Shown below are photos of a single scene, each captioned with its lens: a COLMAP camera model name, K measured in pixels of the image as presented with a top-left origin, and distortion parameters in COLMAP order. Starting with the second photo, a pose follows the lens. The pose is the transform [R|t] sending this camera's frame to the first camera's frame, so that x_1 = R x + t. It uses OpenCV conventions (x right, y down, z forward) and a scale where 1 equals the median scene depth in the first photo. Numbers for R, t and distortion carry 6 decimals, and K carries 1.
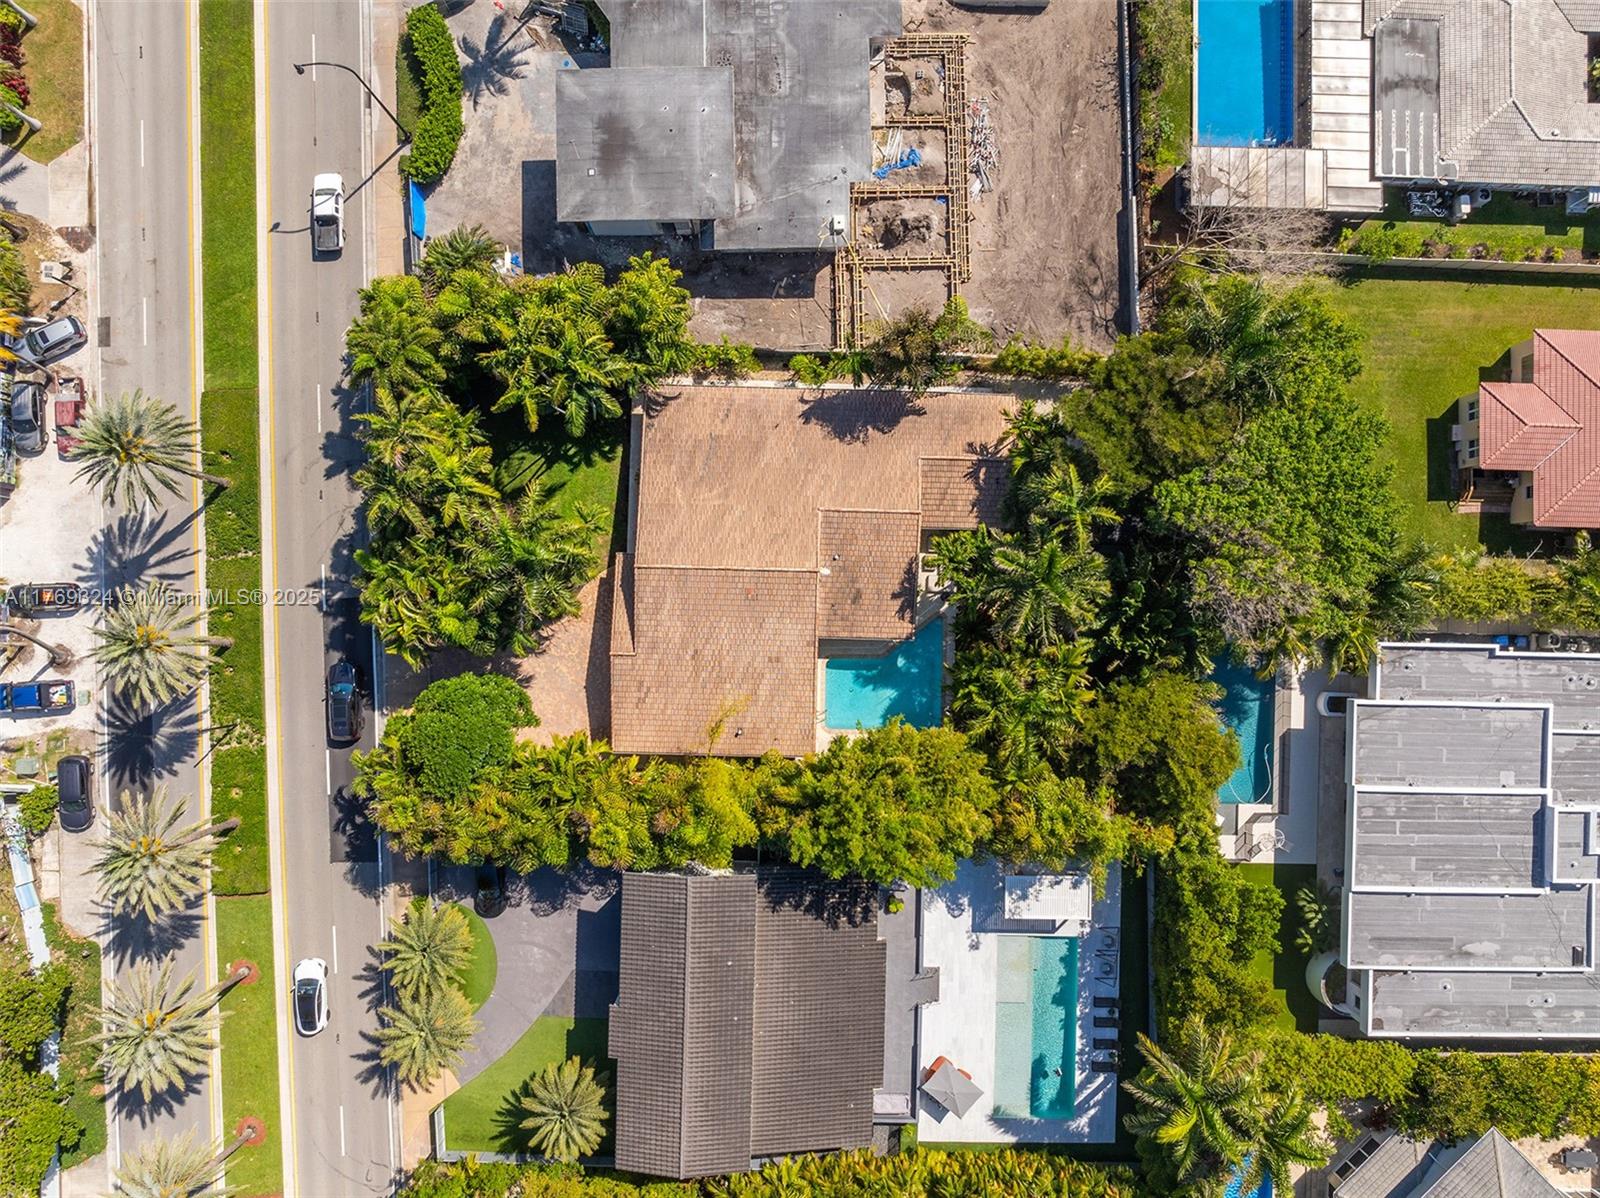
lens RADIAL K [[1135.9, 0, 800.0], [0, 1135.9, 599.0], [0, 0, 1]] dist [-0.006673, -0.001994]
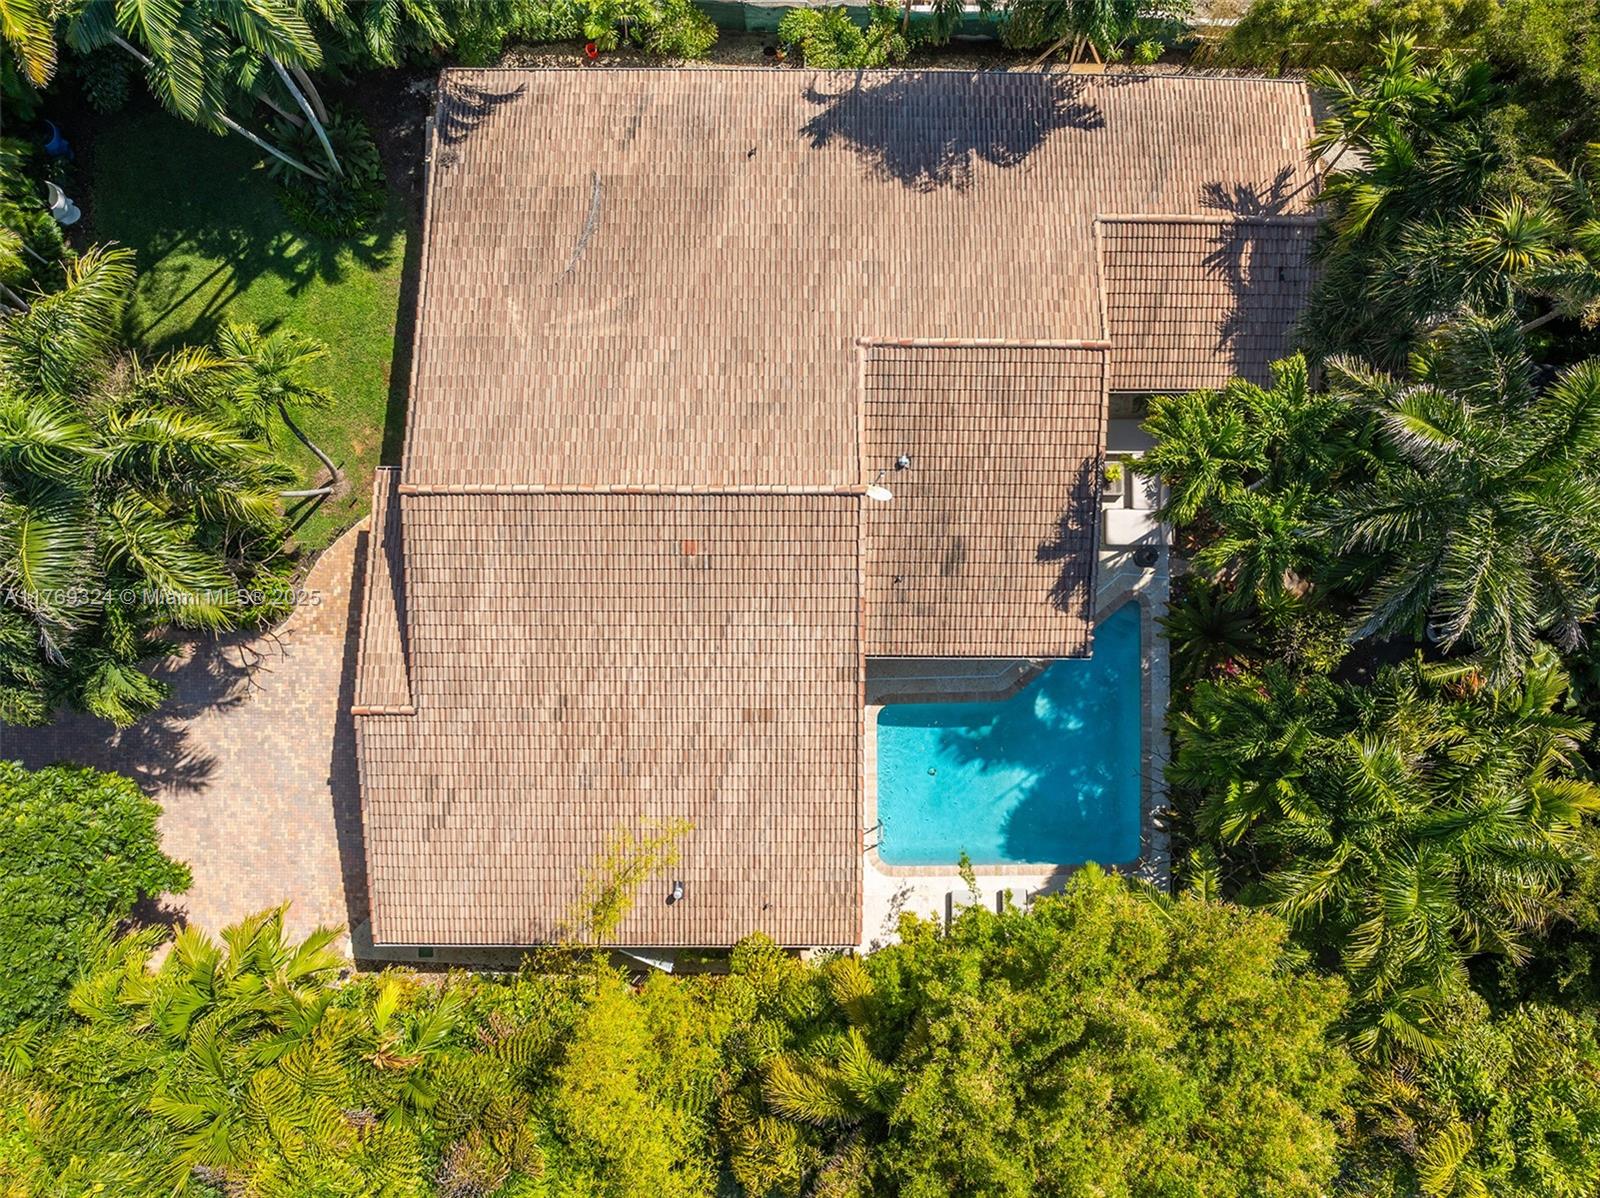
lens RADIAL K [[1135.9, 0, 800.0], [0, 1135.9, 599.0], [0, 0, 1]] dist [-0.006673, -0.001994]
pose [[0.999729, -0.023028, 0.003524, -0.007856], [0.023038, 0.999730, -0.002882, 0.013125], [-0.003456, 0.002962, 0.999990, 0.586153]]
